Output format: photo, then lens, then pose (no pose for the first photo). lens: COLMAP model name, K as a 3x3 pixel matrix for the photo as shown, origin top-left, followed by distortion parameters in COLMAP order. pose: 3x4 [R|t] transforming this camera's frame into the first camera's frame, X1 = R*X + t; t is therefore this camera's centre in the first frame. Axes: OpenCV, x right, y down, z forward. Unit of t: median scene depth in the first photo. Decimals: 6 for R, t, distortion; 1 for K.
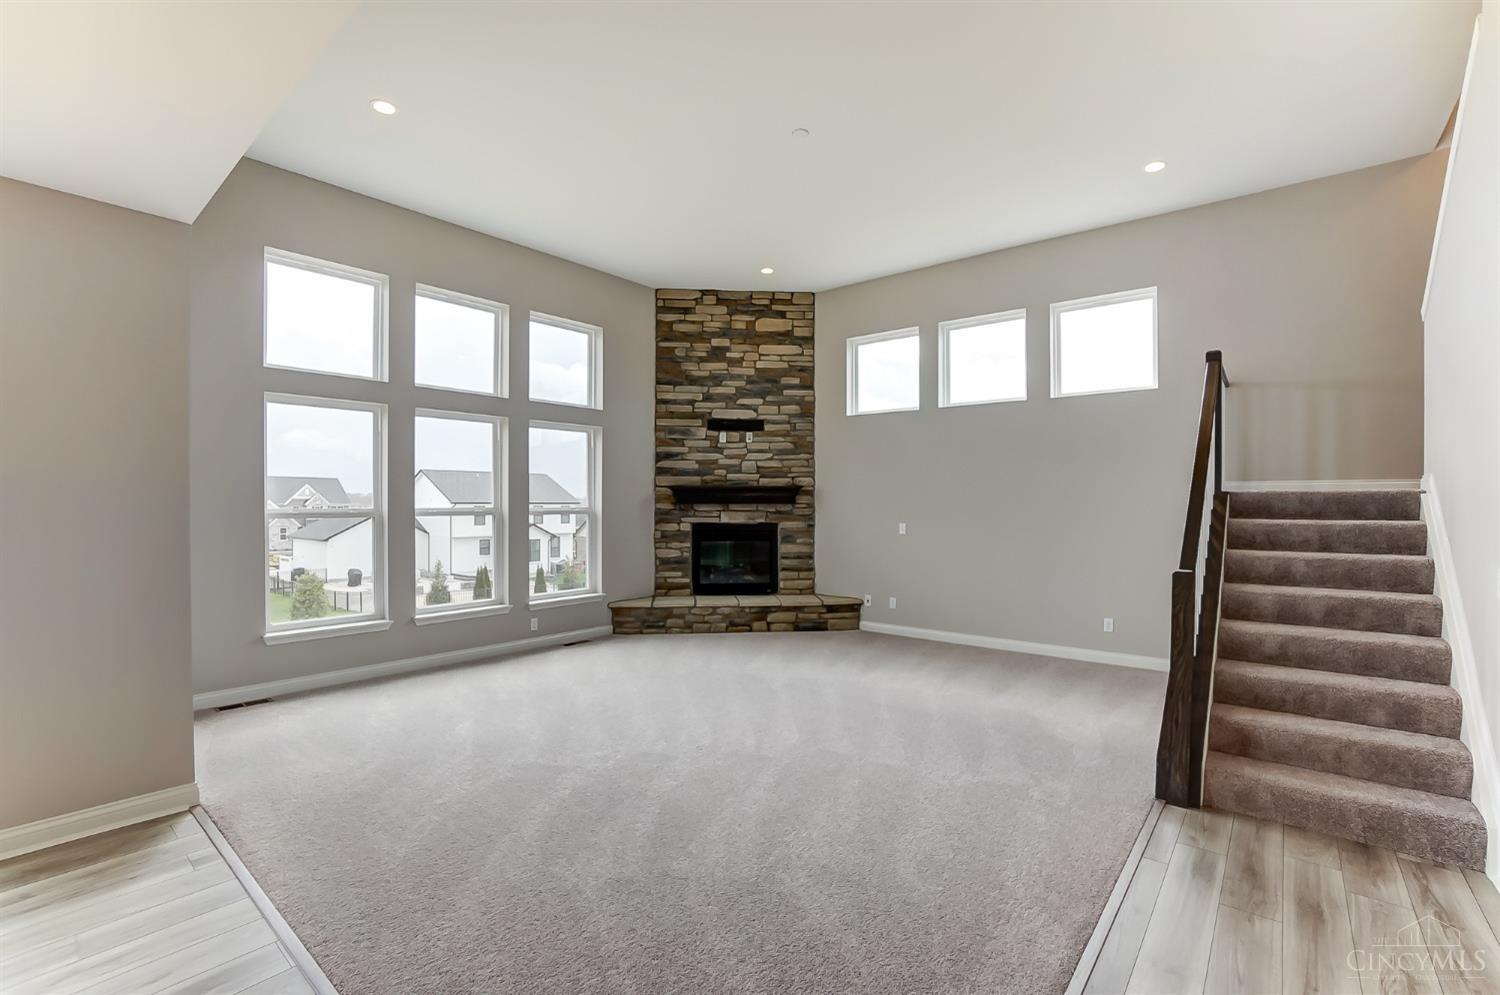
lens RADIAL K [[672.7, 0, 743.9], [0, 672.7, 503.0], [0, 0, 1]] dist [-0.062929, 0.026208]
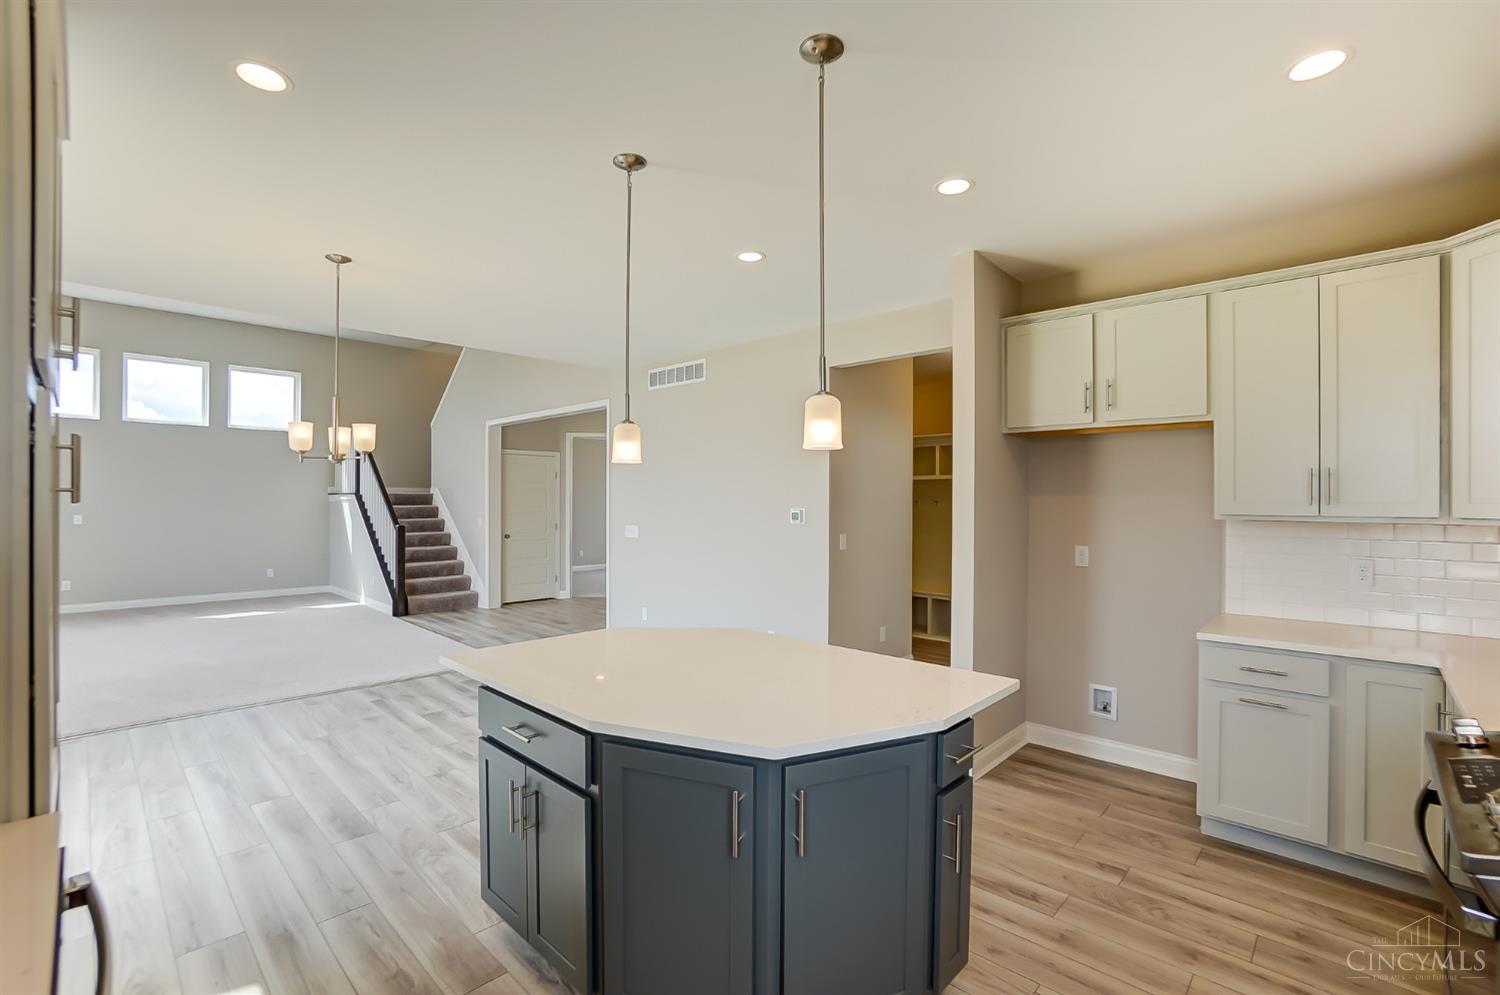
lens RADIAL K [[672.7, 0, 743.9], [0, 672.7, 503.0], [0, 0, 1]] dist [-0.062929, 0.026208]
pose [[0.067093, -0.005587, 0.997731, -0.739970], [-0.000931, 0.999984, 0.005662, 0.001837], [-0.997746, -0.001309, 0.067087, -0.206080]]
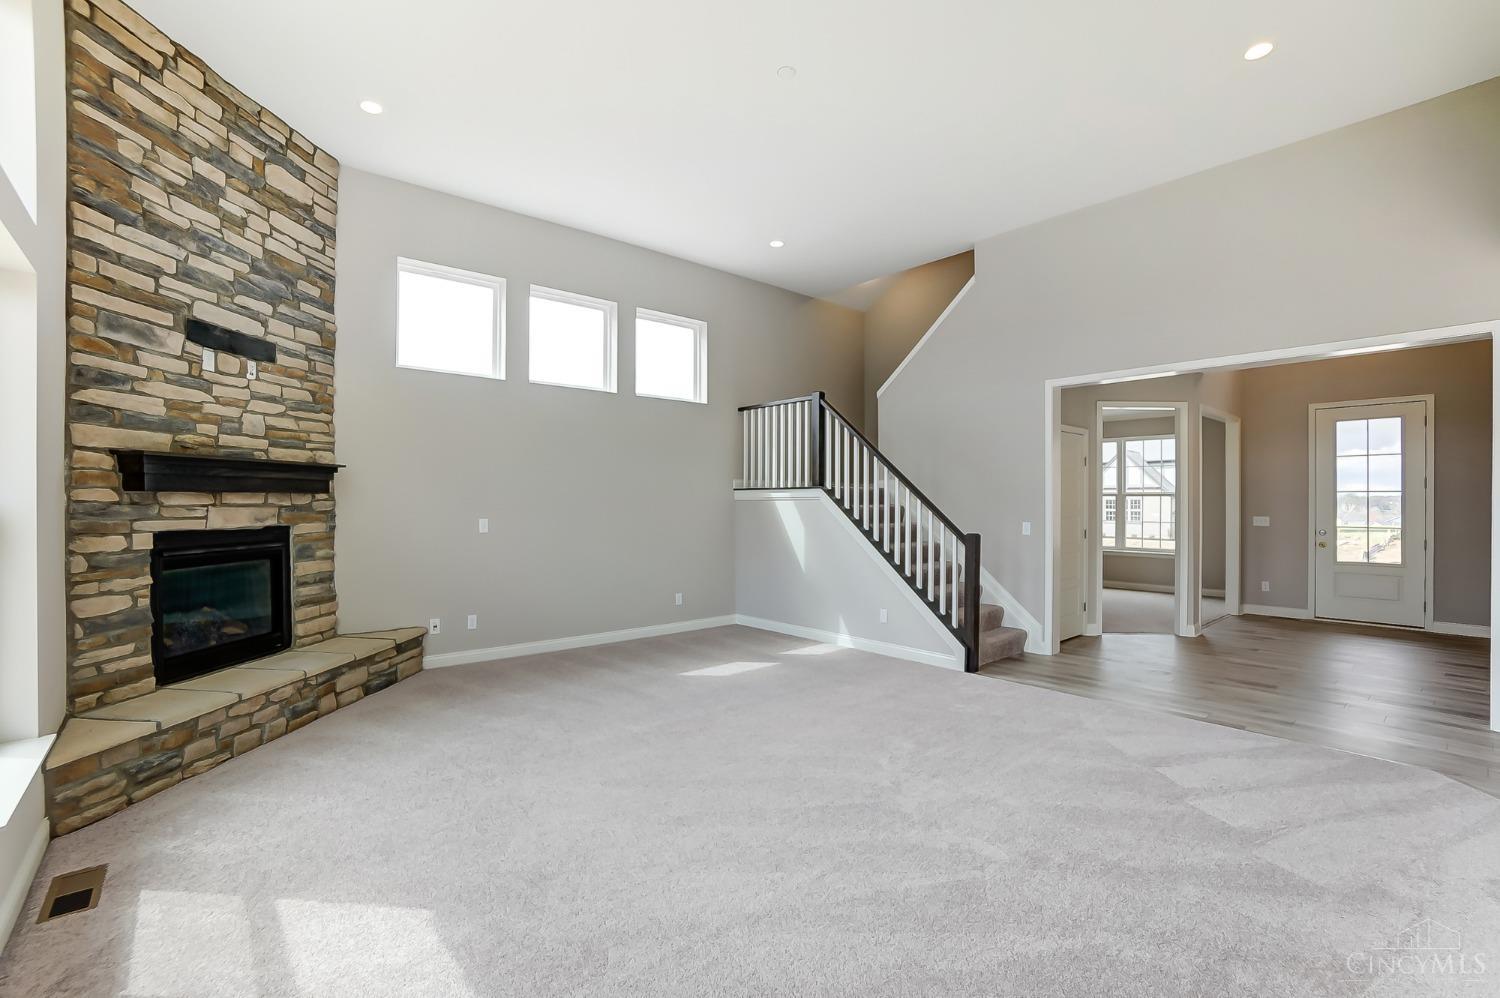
lens RADIAL K [[671.1, 0, 752.7], [0, 671.1, 500.3], [0, 0, 1]] dist [-0.069910, 0.025937]
pose [[0.146374, 0.000209, 0.989229, -0.454018], [0.002129, 0.999998, -0.000526, 0.008556], [-0.989227, 0.002183, 0.146373, 0.526277]]
